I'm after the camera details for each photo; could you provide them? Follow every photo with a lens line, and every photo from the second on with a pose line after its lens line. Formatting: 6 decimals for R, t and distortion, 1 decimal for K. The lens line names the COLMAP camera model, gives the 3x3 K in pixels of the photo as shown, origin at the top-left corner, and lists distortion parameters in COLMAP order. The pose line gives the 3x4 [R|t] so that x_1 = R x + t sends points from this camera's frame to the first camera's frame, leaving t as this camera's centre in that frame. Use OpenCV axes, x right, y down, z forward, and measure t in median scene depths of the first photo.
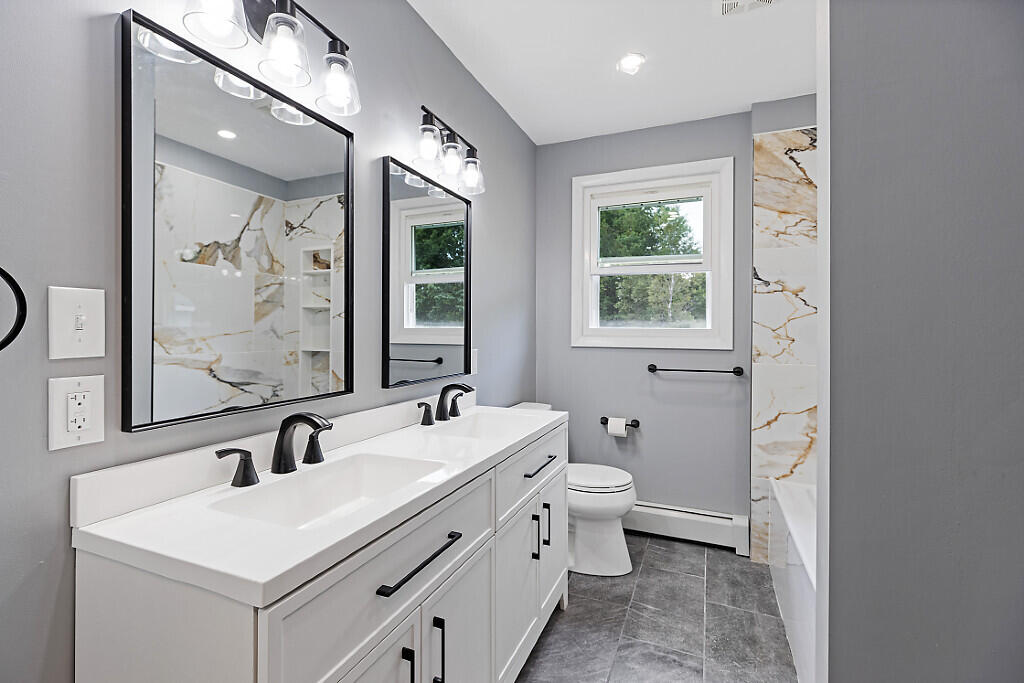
lens RADIAL K [[472.3, 0, 505.2], [0, 472.3, 336.9], [0, 0, 1]] dist [0.000717, 0.000372]
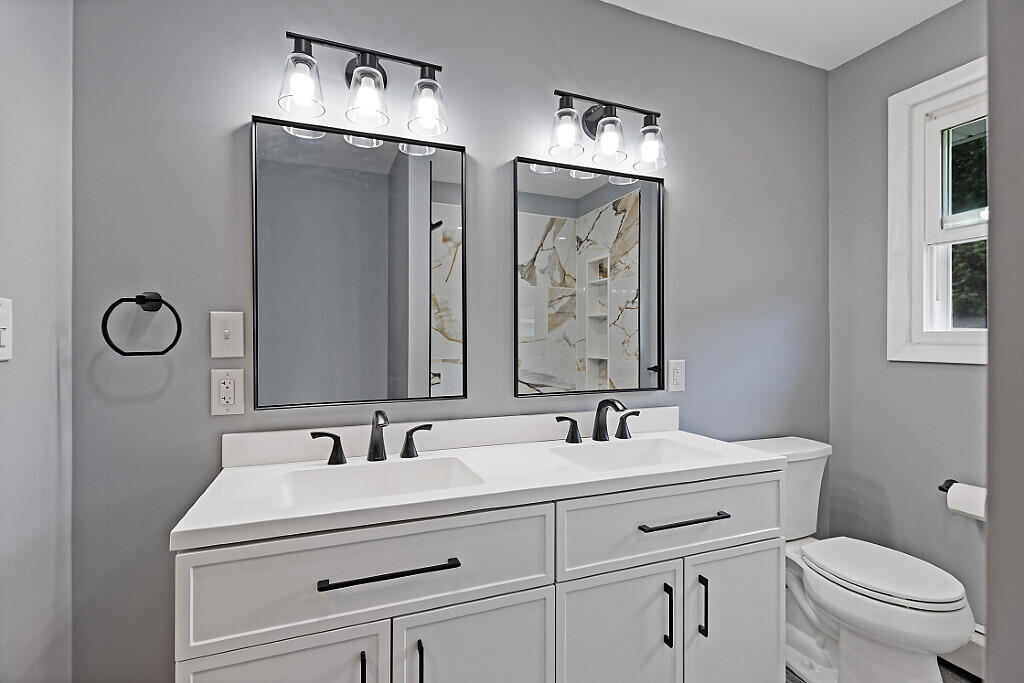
lens RADIAL K [[472.3, 0, 511.8], [0, 472.3, 346.4], [0, 0, 1]] dist [0.000717, 0.000372]
pose [[0.690781, 0.004726, -0.723048, 0.223233], [-0.003149, 0.999989, 0.003528, 0.000331], [0.723057, -0.000161, 0.690788, 0.163081]]
